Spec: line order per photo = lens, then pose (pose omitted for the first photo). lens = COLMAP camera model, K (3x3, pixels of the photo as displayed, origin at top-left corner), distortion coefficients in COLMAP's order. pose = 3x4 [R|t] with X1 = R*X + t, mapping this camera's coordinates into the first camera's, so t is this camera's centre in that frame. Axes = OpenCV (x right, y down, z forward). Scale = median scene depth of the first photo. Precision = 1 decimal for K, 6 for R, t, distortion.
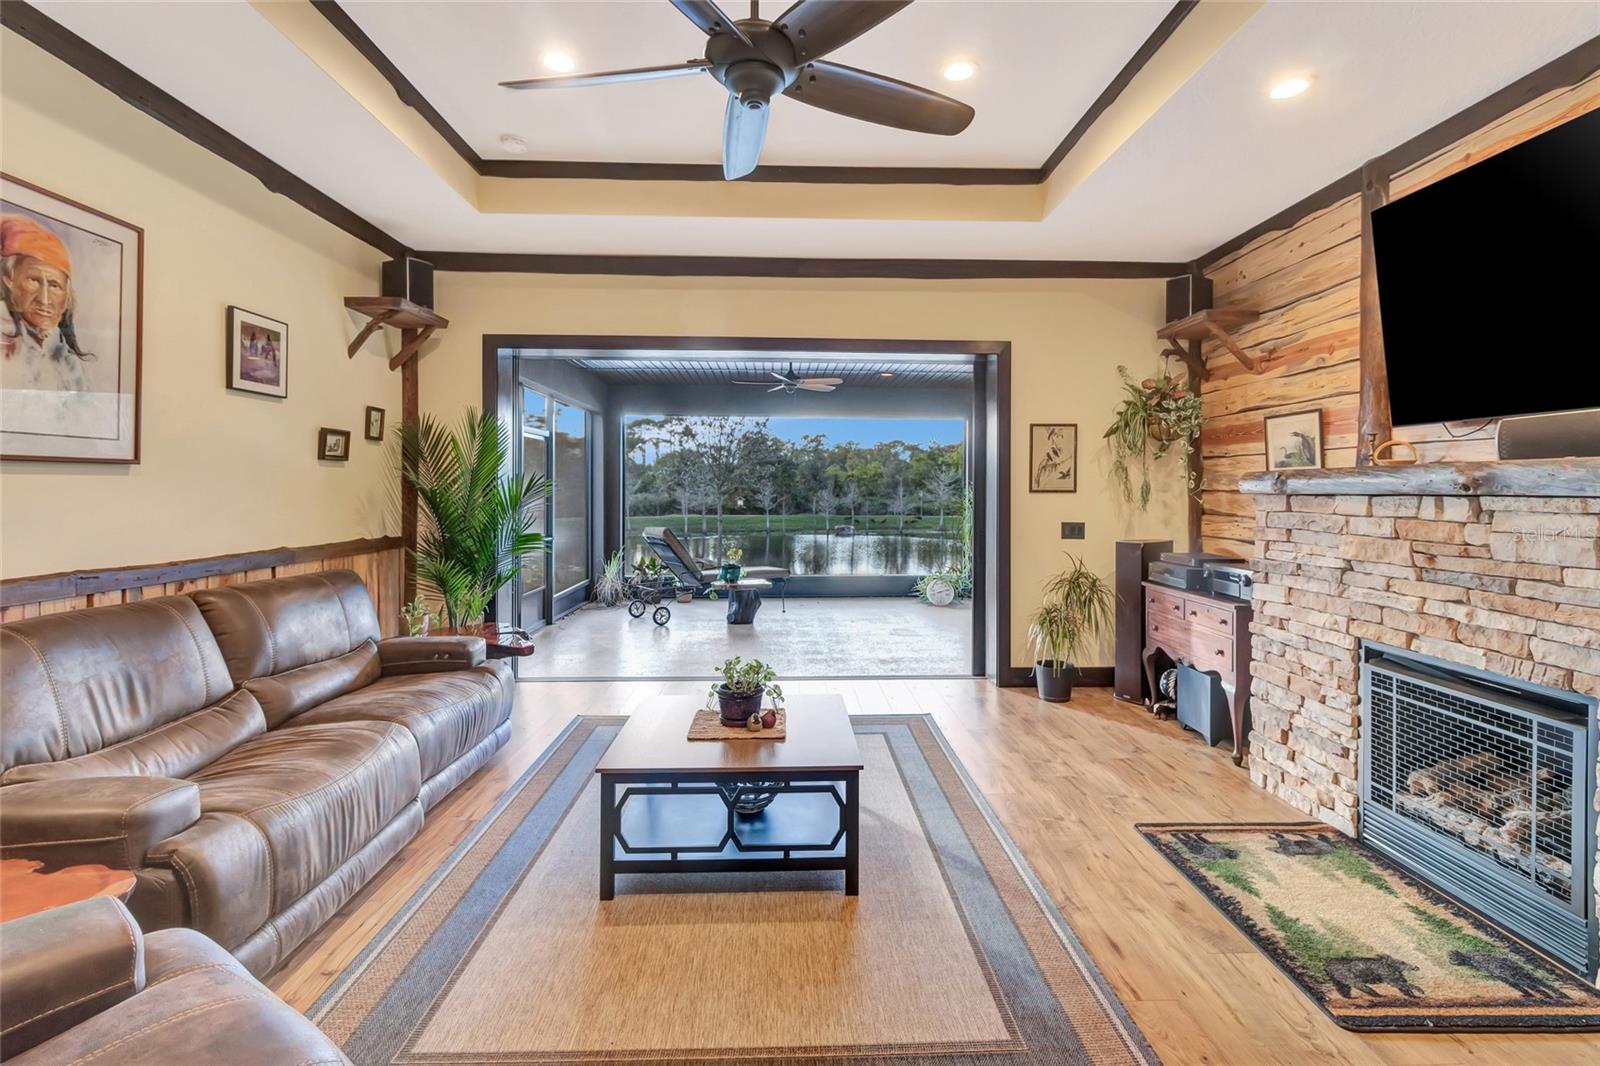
lens RADIAL K [[745.3, 0, 826.5], [0, 745.3, 493.8], [0, 0, 1]] dist [0.002404, 0.001145]
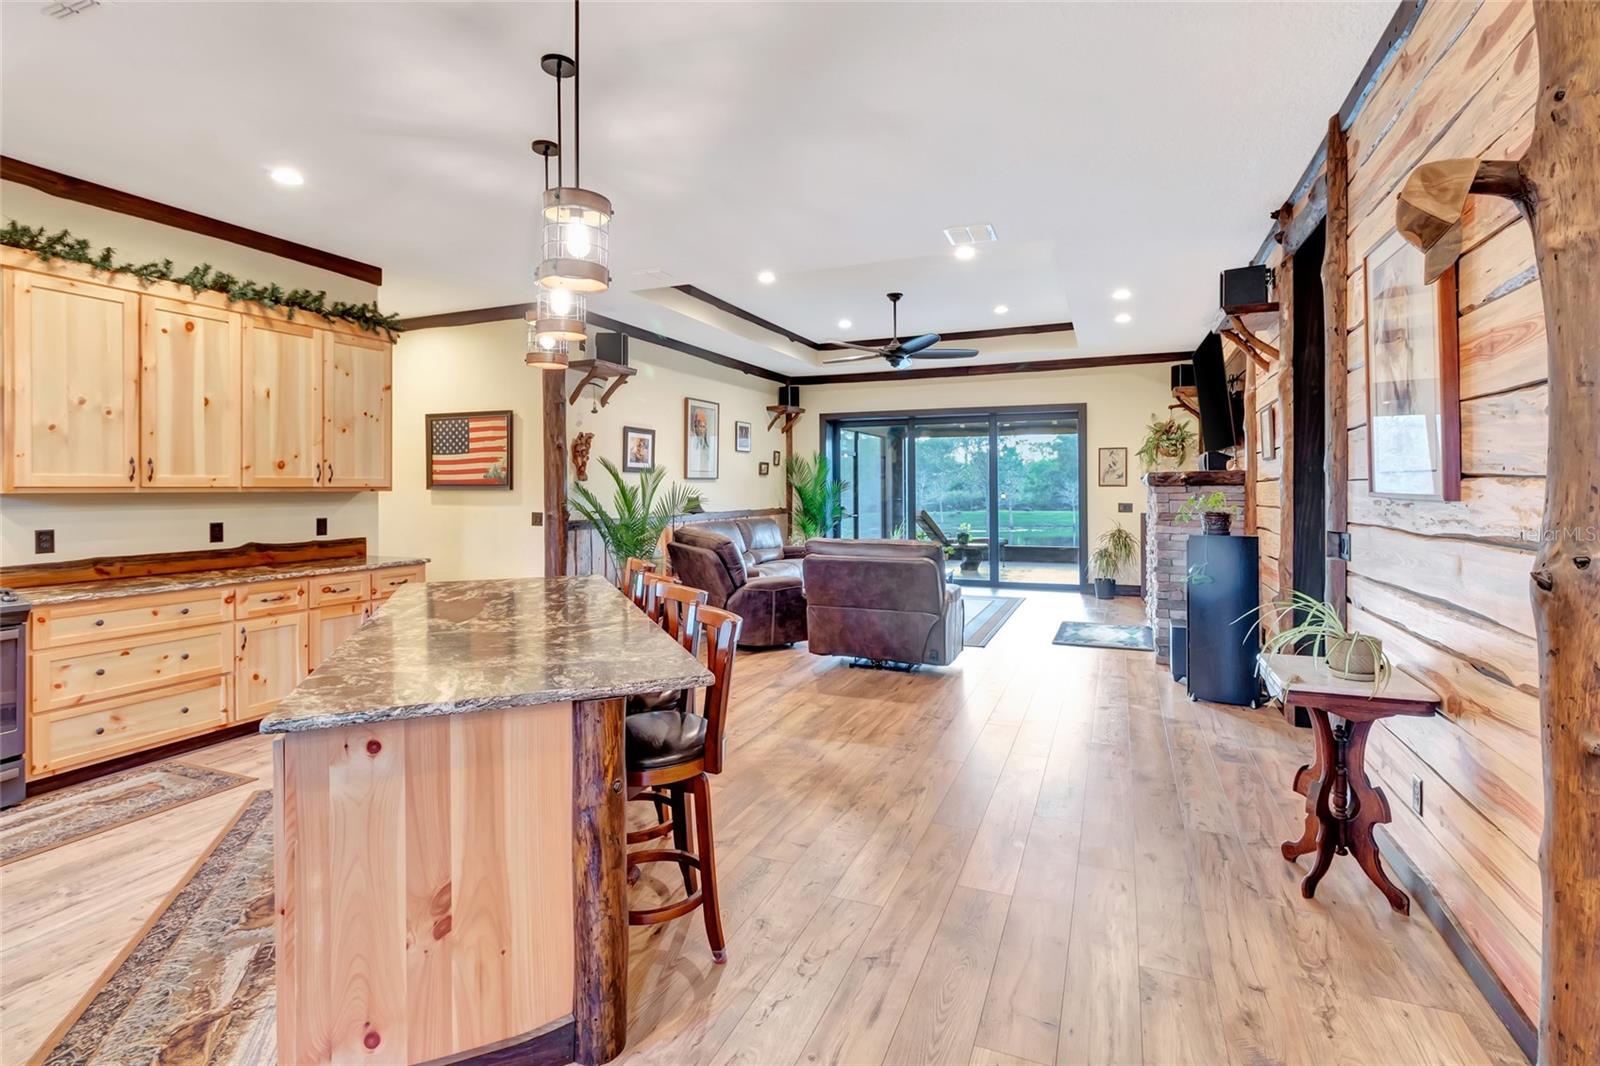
lens RADIAL K [[745.3, 0, 819.7], [0, 745.3, 486.7], [0, 0, 1]] dist [0.002404, 0.001145]
pose [[0.907380, -0.007581, -0.420242, 0.622634], [0.005215, 0.999963, -0.006780, 0.011942], [0.420278, 0.003960, 0.907387, -1.333994]]
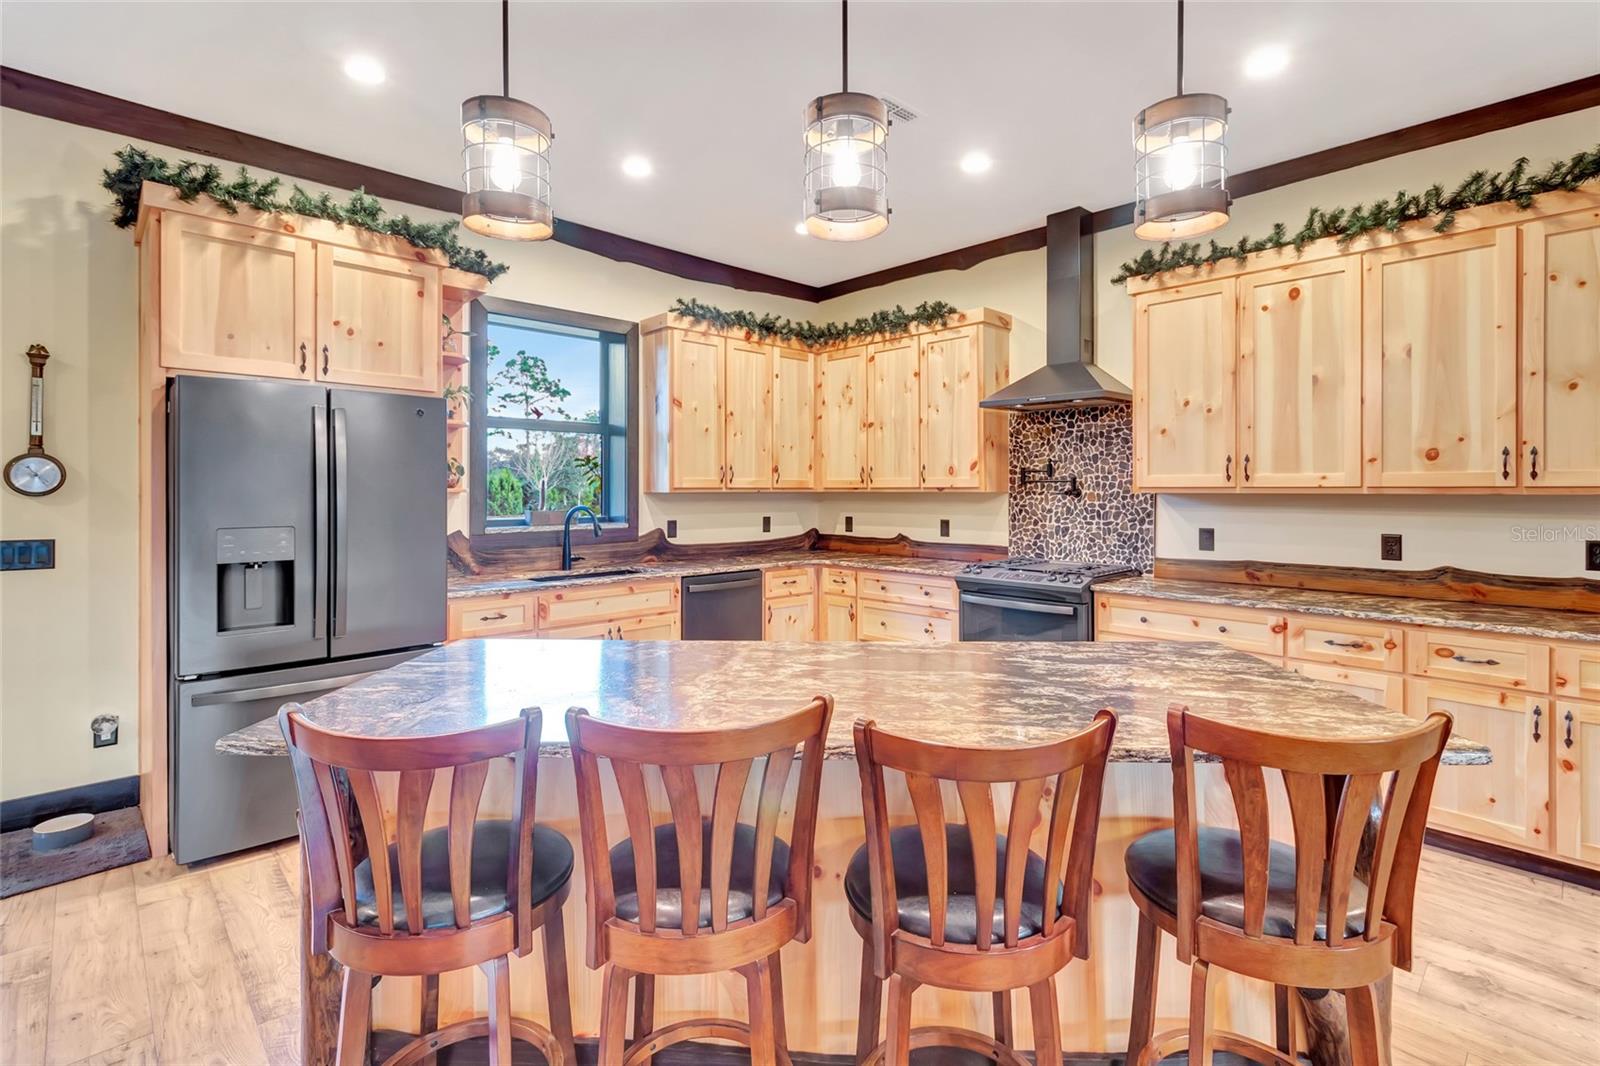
lens RADIAL K [[745.3, 0, 811.7], [0, 745.3, 488.2], [0, 0, 1]] dist [0.002404, 0.001145]
pose [[-0.757727, -0.005682, -0.652547, 0.349054], [-0.006729, 0.999977, -0.000894, 0.006180], [0.652537, 0.003714, -0.757748, -0.381330]]
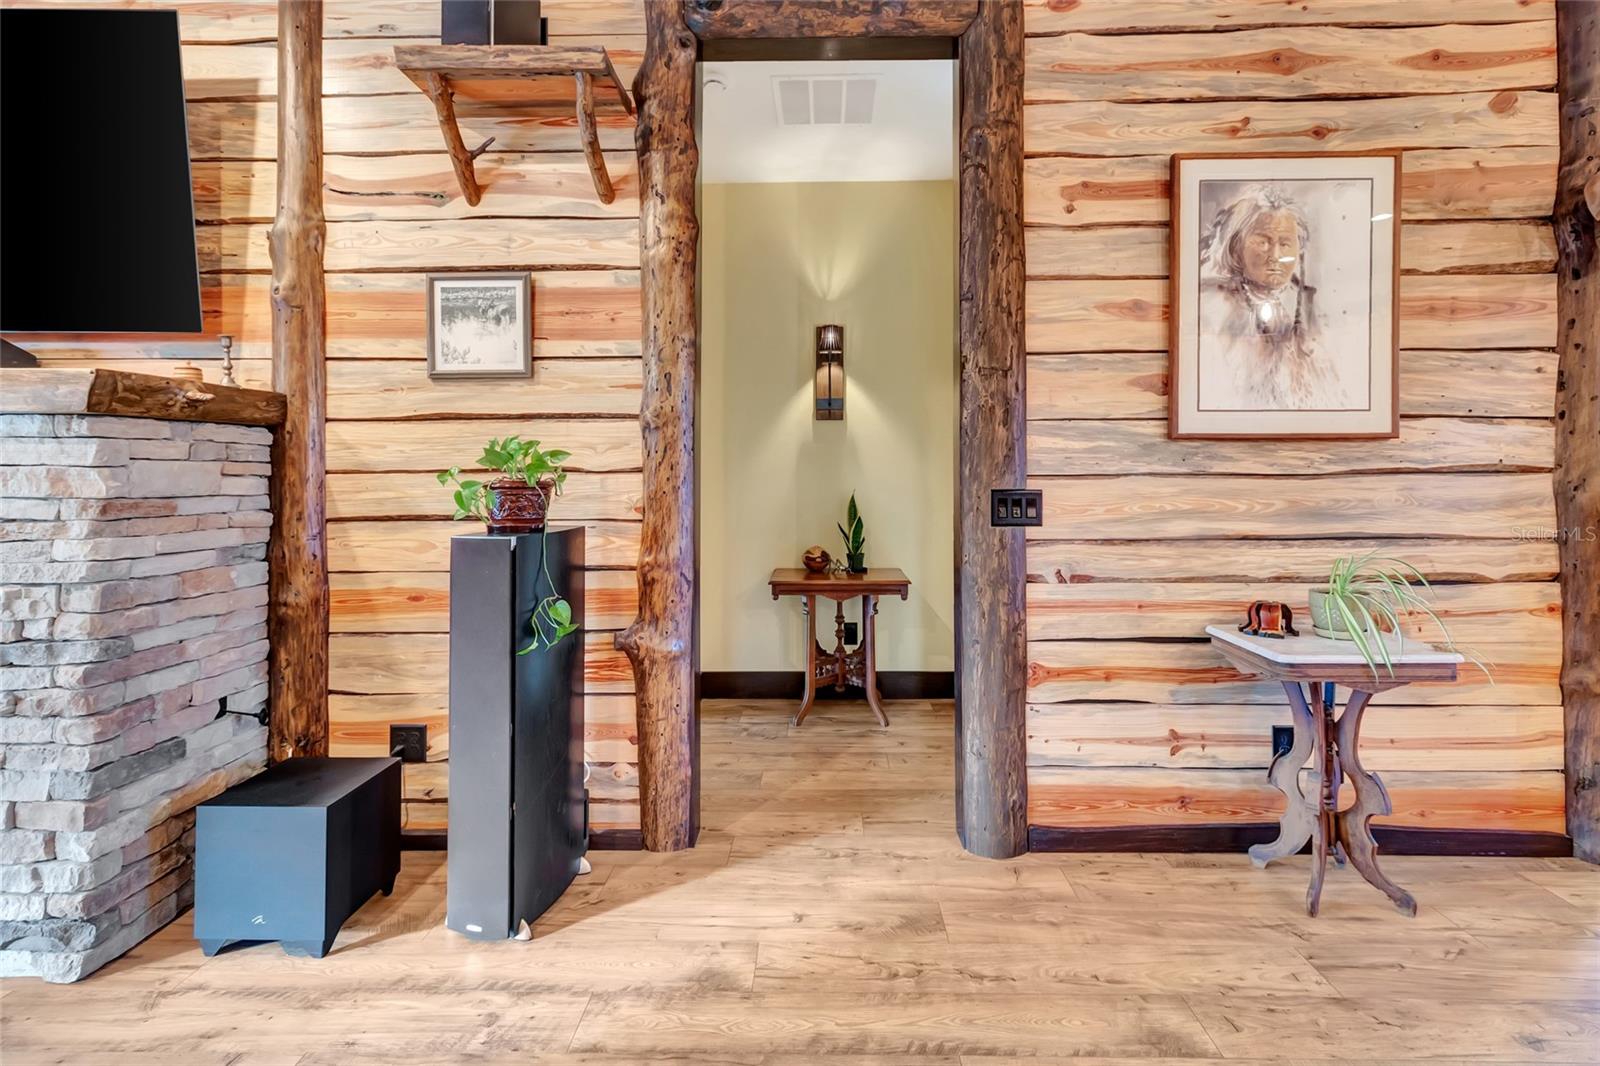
lens RADIAL K [[745.3, 0, 802.7], [0, 745.3, 457.9], [0, 0, 1]] dist [0.002404, 0.001145]
pose [[0.075150, 0.013760, 0.997077, 0.134124], [0.006694, 0.999875, -0.014304, 0.044548], [-0.997150, 0.007750, 0.075048, -0.118280]]
